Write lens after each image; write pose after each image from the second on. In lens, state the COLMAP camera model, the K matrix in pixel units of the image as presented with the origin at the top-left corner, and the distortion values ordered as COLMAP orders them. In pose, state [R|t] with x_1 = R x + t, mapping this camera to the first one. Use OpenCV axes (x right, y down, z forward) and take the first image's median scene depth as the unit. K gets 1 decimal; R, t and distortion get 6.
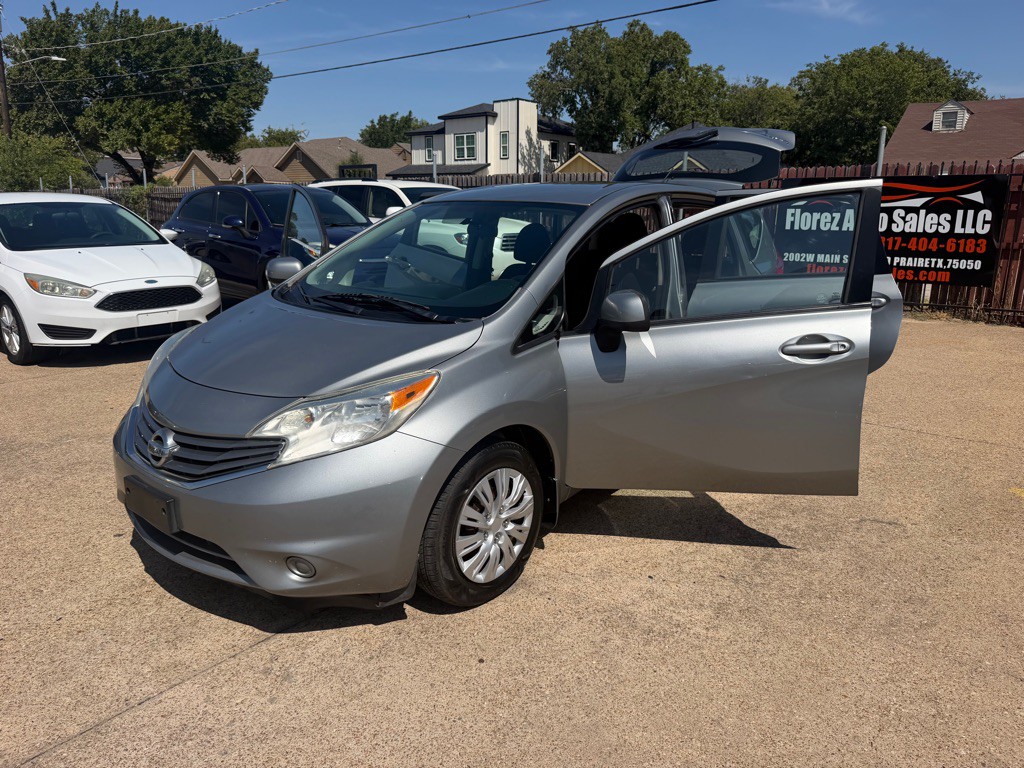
lens RADIAL K [[742.0, 0, 504.8], [0, 742.0, 377.4], [0, 0, 1]] dist [0.022019, -0.040816]
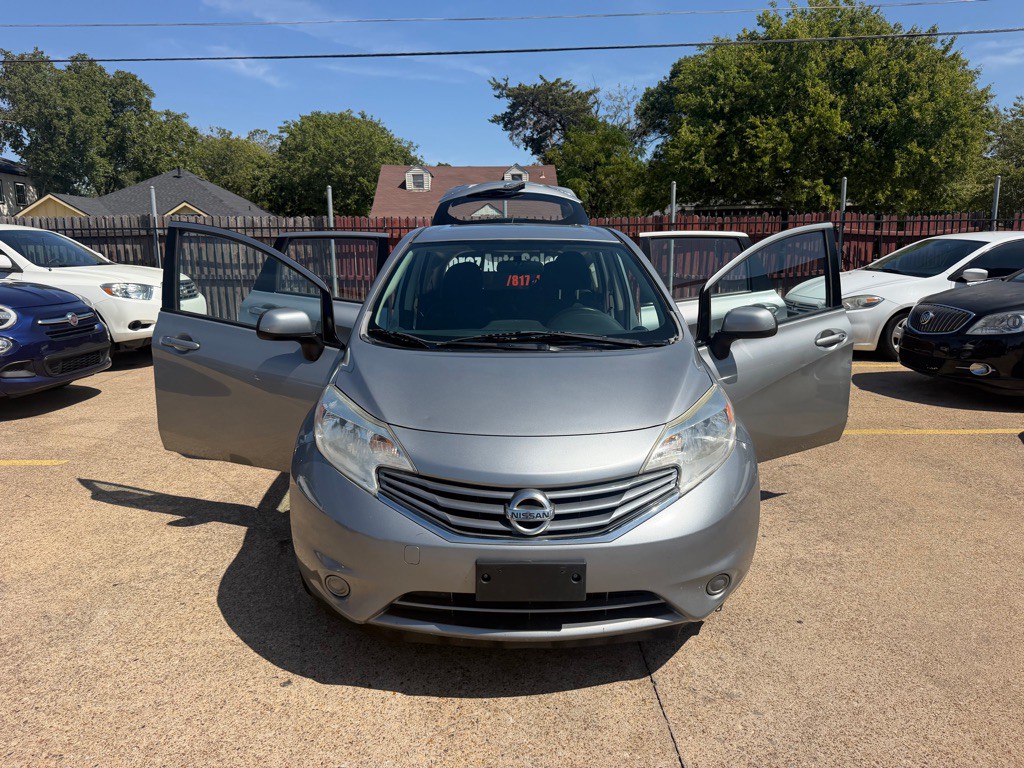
lens RADIAL K [[742.0, 0, 502.0], [0, 742.0, 379.3], [0, 0, 1]] dist [0.022019, -0.040816]
pose [[0.752544, -0.118984, 0.647704, -0.325014], [0.158499, 0.987355, -0.002777, -0.019313], [-0.639184, 0.104750, 0.761887, 0.109587]]
